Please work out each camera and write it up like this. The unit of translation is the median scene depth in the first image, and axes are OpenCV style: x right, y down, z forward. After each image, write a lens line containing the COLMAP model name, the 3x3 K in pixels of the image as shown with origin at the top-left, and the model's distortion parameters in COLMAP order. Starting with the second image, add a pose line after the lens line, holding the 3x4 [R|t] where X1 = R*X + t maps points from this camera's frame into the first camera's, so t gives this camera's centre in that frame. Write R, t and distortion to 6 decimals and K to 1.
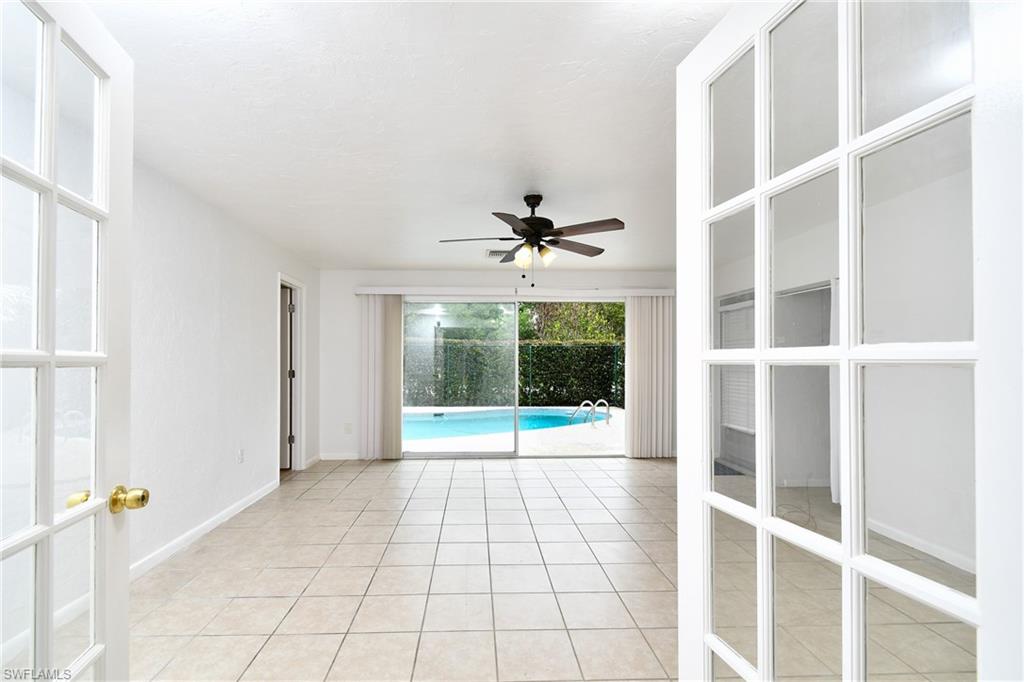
lens RADIAL K [[463.8, 0, 516.8], [0, 463.8, 379.6], [0, 0, 1]] dist [0.005339, -0.000065]
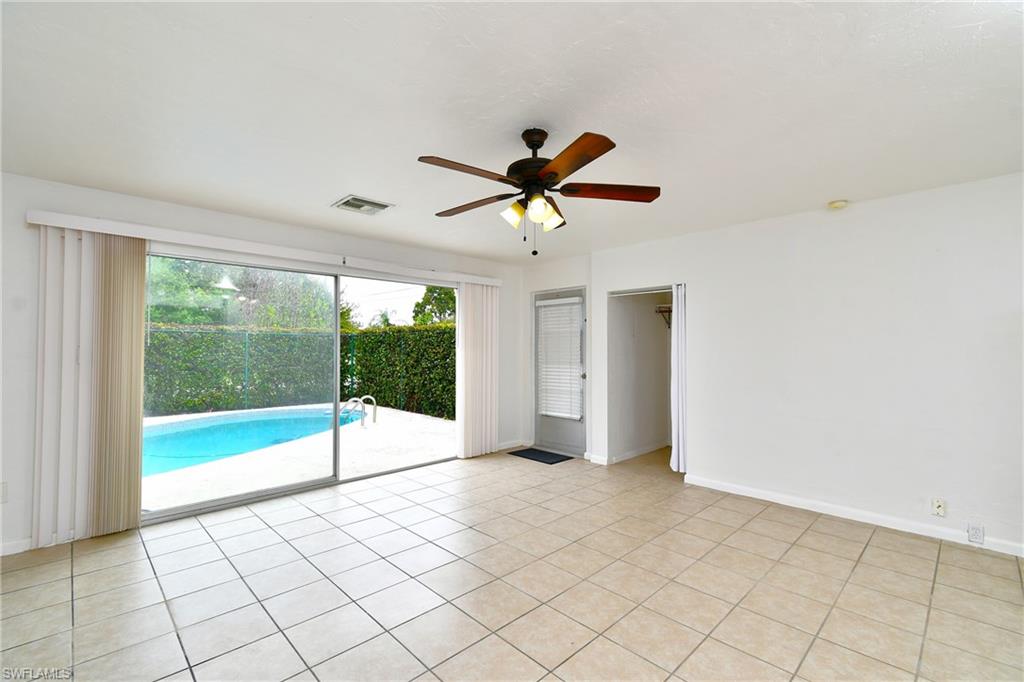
lens RADIAL K [[439.2, 0, 522.5], [0, 439.2, 343.8], [0, 0, 1]] dist [0.002128, -0.000123]
pose [[0.754264, 0.009833, 0.656497, -0.246360], [0.027621, 0.998528, -0.046689, -0.013525], [-0.655990, 0.053349, 0.752882, 0.273756]]
